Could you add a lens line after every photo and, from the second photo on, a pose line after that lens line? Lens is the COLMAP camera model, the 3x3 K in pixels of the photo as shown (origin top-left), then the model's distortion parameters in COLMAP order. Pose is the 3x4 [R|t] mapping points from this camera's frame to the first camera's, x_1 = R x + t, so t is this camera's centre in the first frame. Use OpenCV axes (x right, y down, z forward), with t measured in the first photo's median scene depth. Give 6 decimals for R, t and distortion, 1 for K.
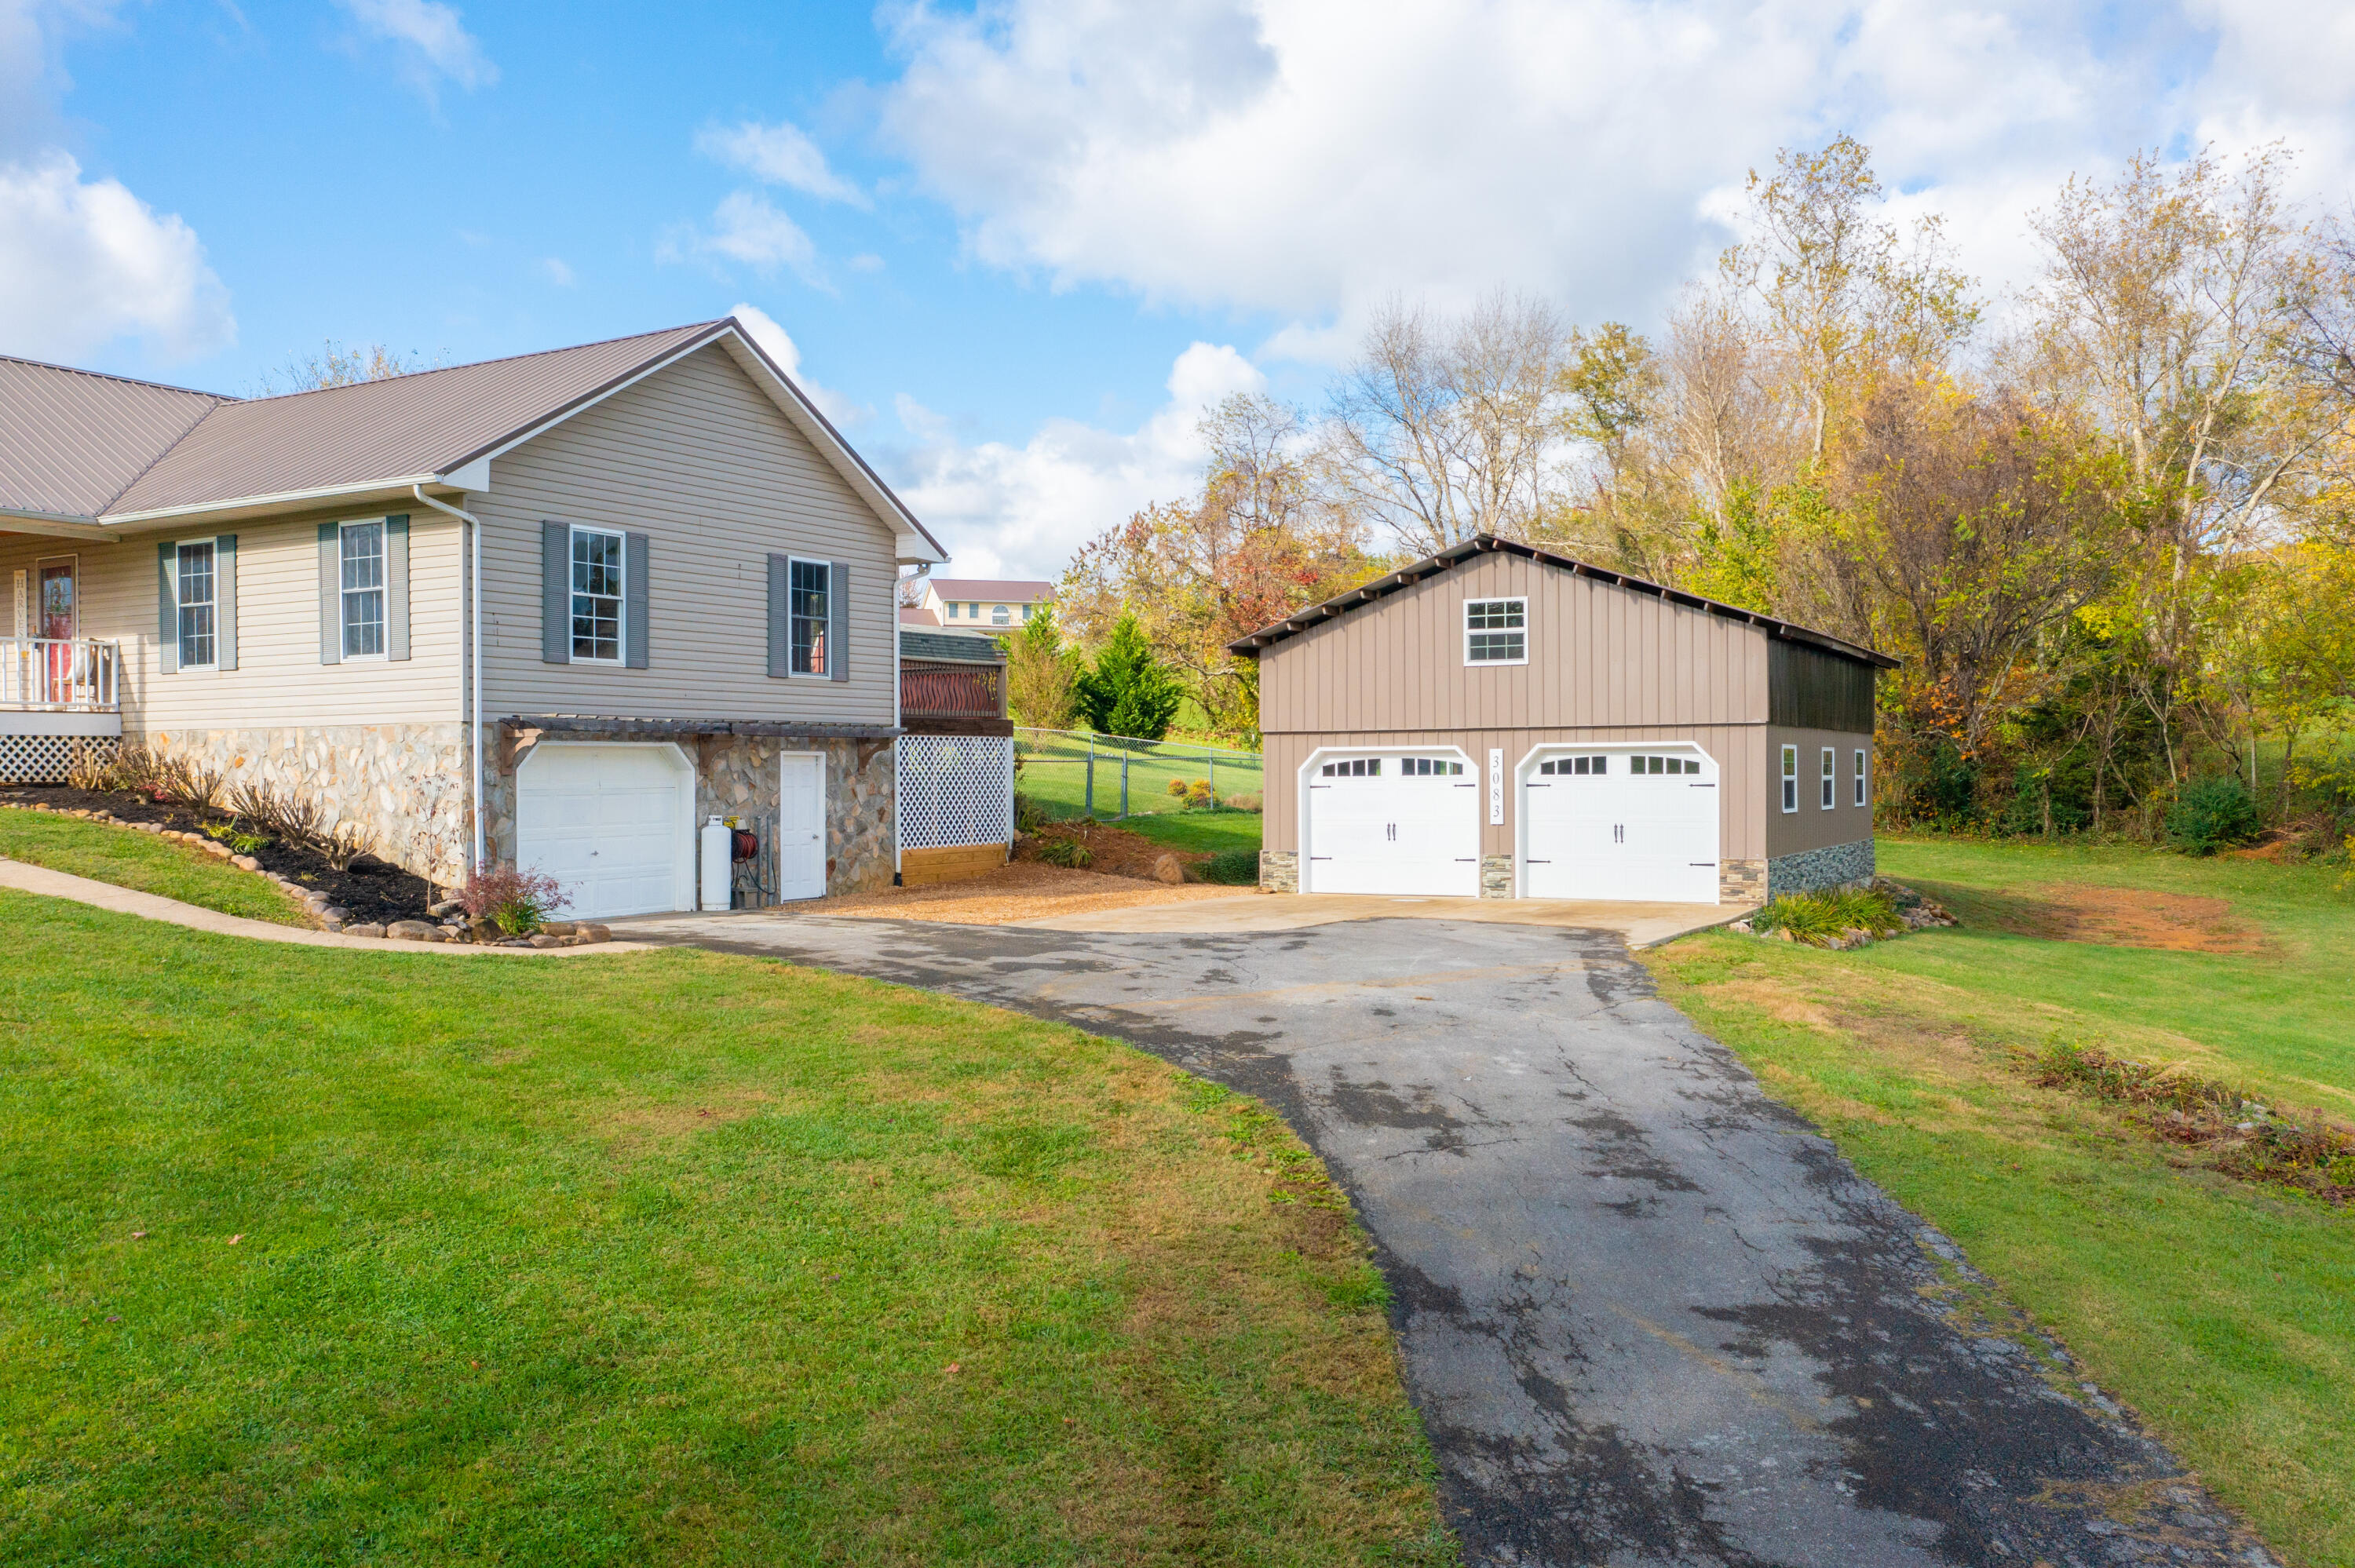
lens RADIAL K [[1869.3, 0, 1177.5], [0, 1869.3, 784.0], [0, 0, 1]] dist [-0.006582, 0.009046]
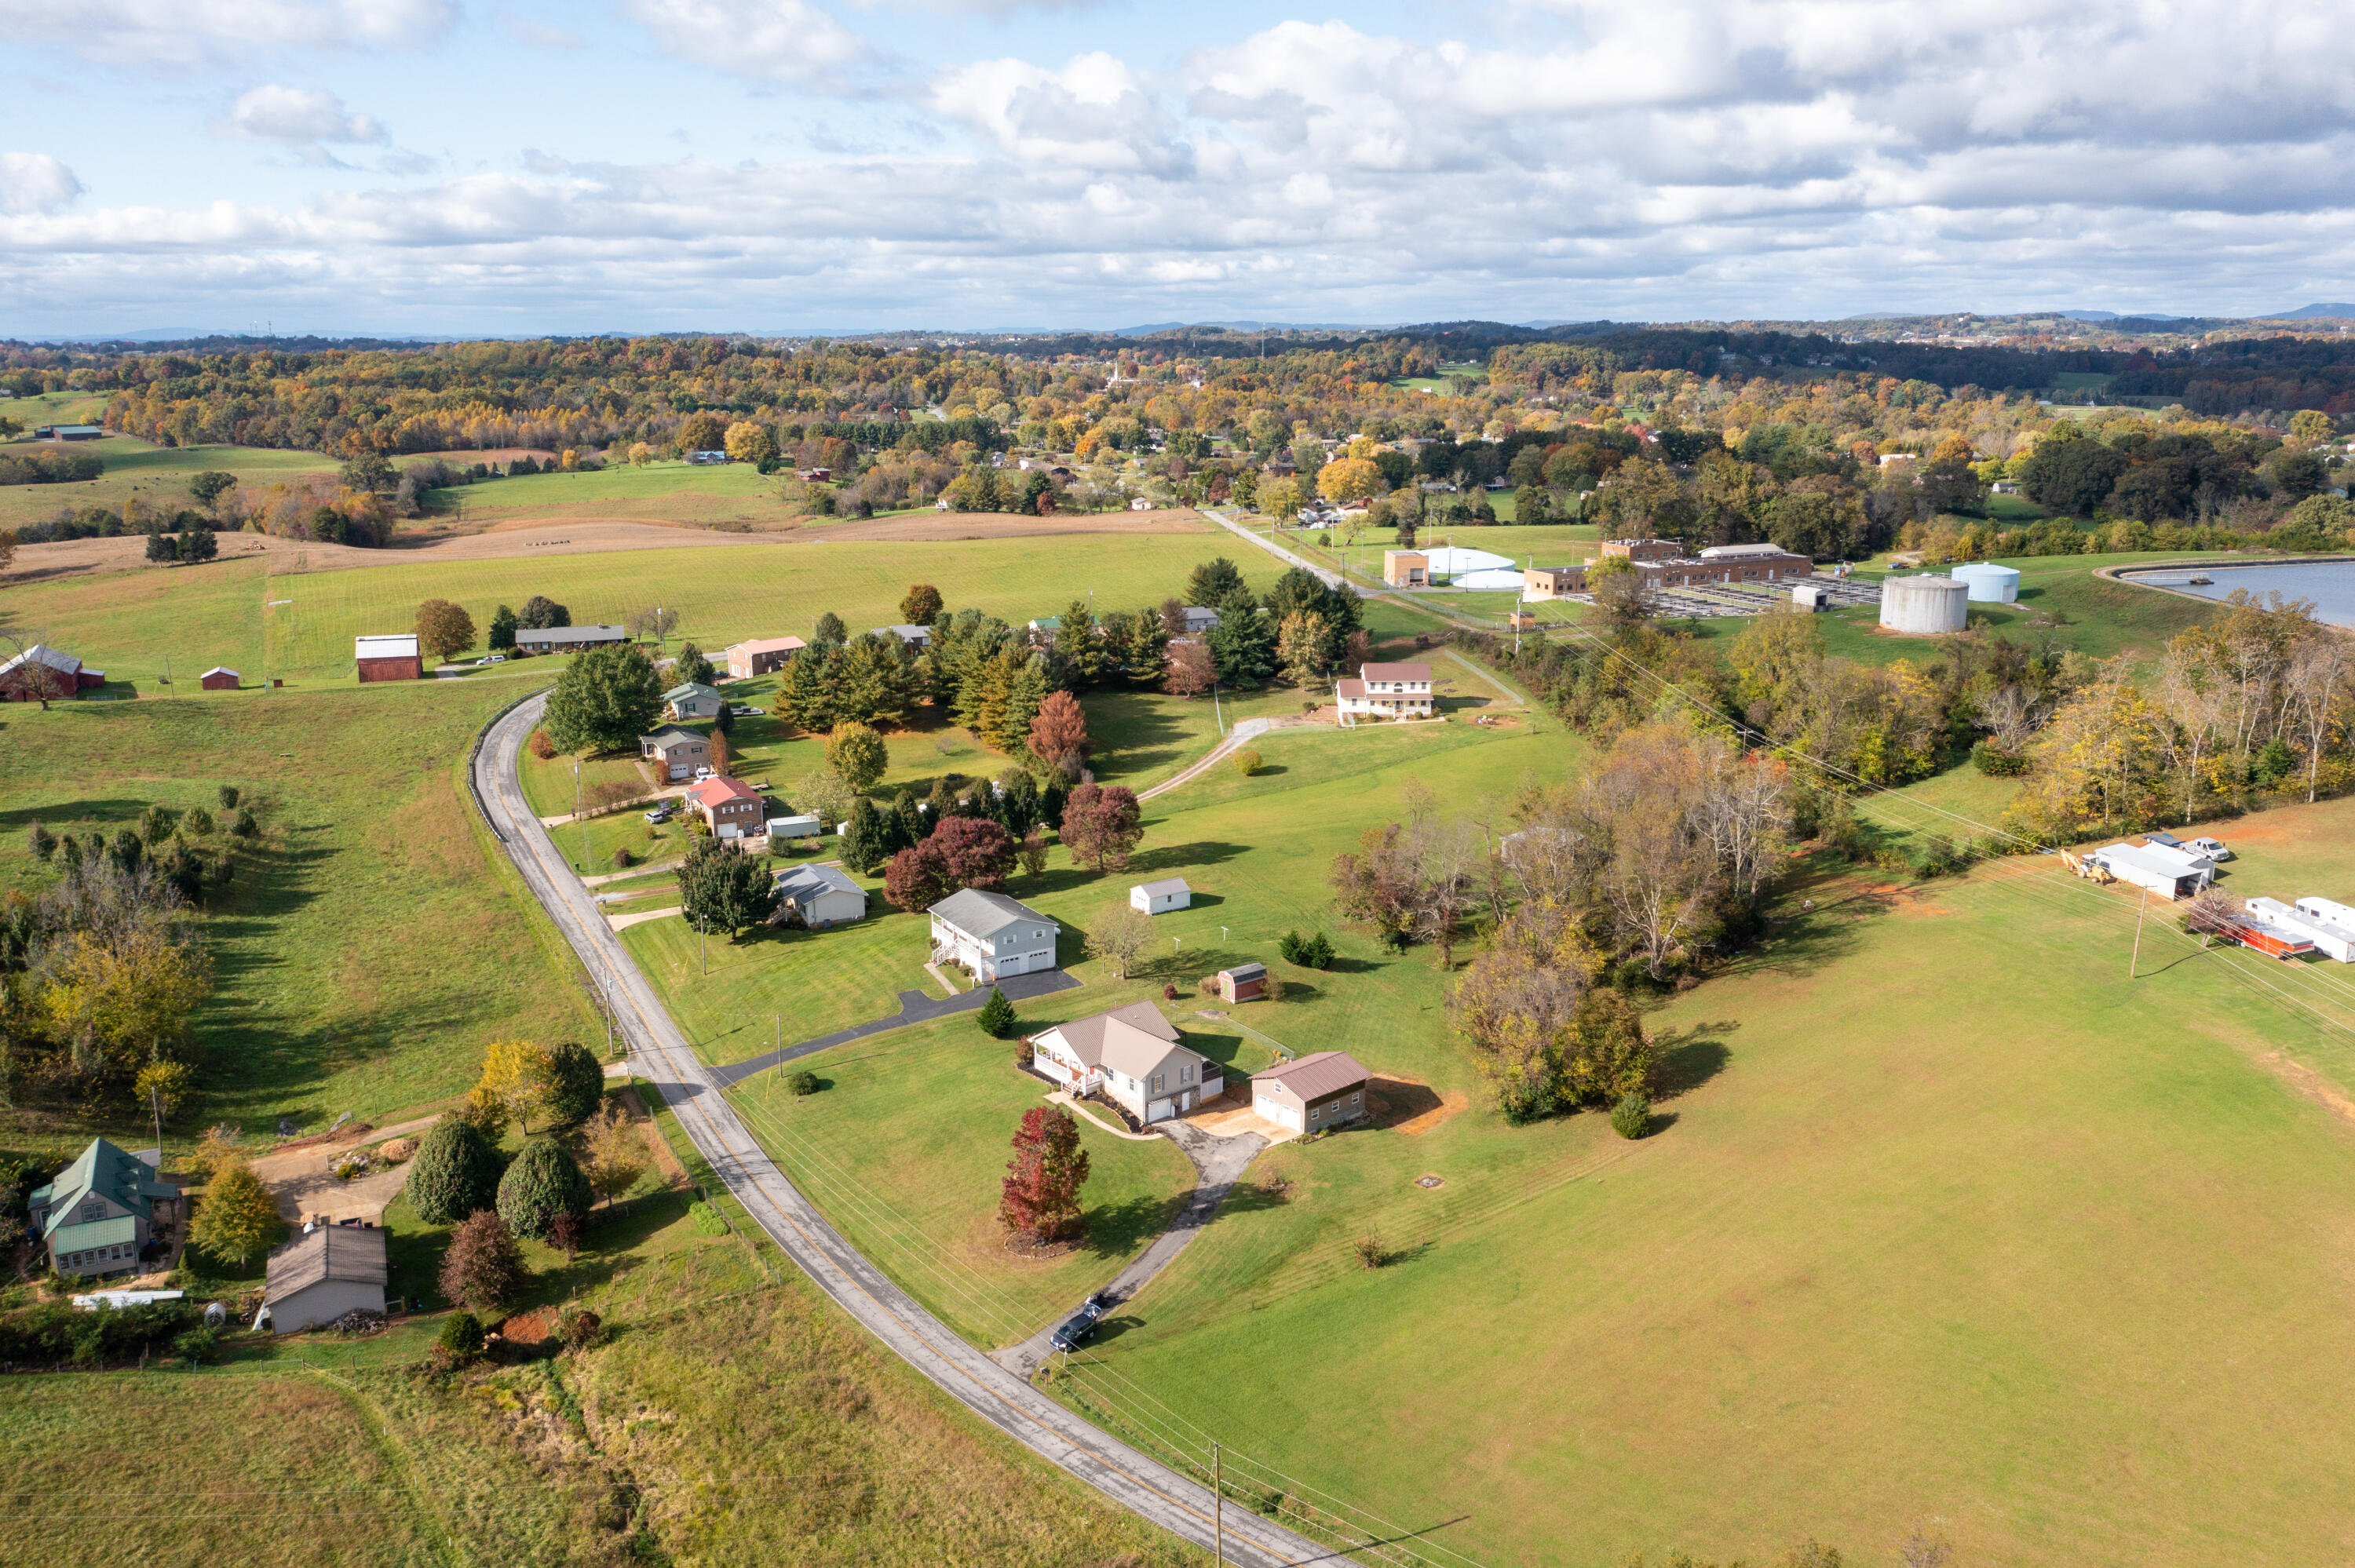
lens RADIAL K [[1896.0, 0, 1196.3], [0, 1896.0, 782.6], [0, 0, 1]] dist [0.008652, 0.004877]
pose [[0.948771, 0.084064, -0.304577, 2.104046], [-0.010789, 0.972015, 0.234671, -3.093094], [0.315781, -0.219363, 0.923126, -5.874150]]
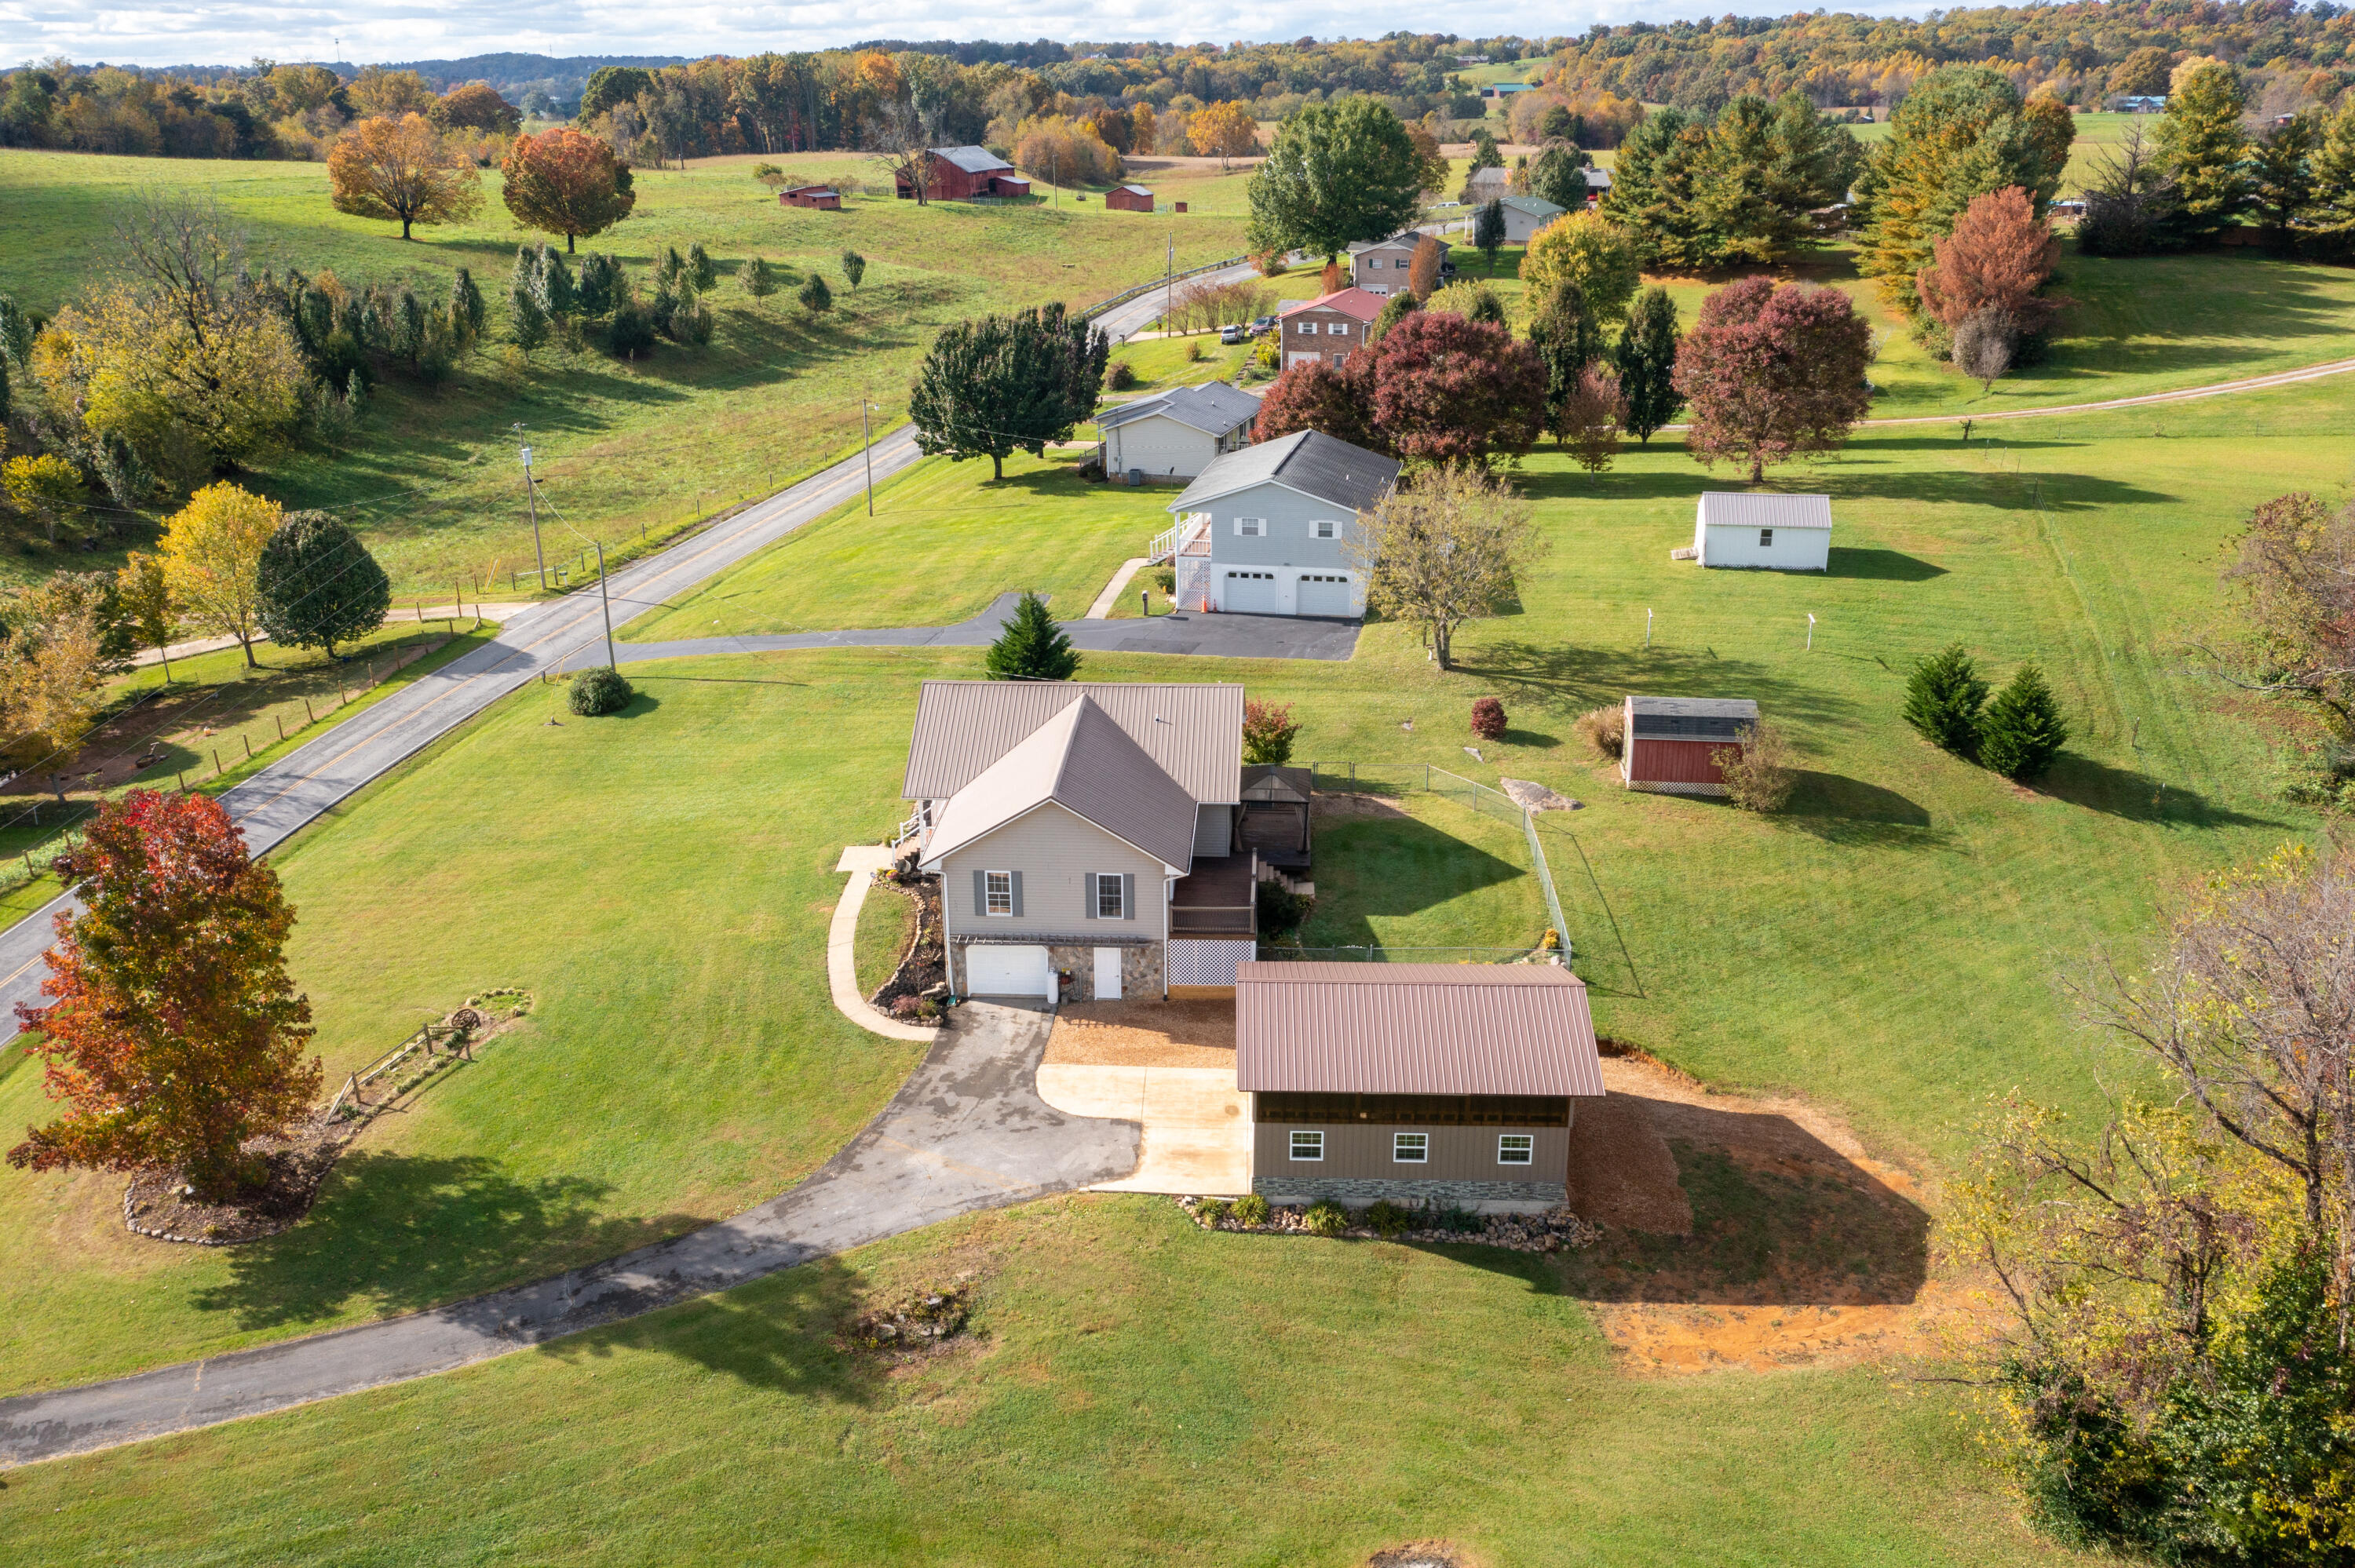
lens RADIAL K [[1915.8, 0, 1146.9], [0, 1915.8, 810.7], [0, 0, 1]] dist [-0.007934, 0.001983]
pose [[0.443014, 0.329528, -0.833757, 1.963398], [0.002709, 0.929501, 0.368809, -1.169775], [0.896511, -0.165646, 0.410889, 0.042614]]
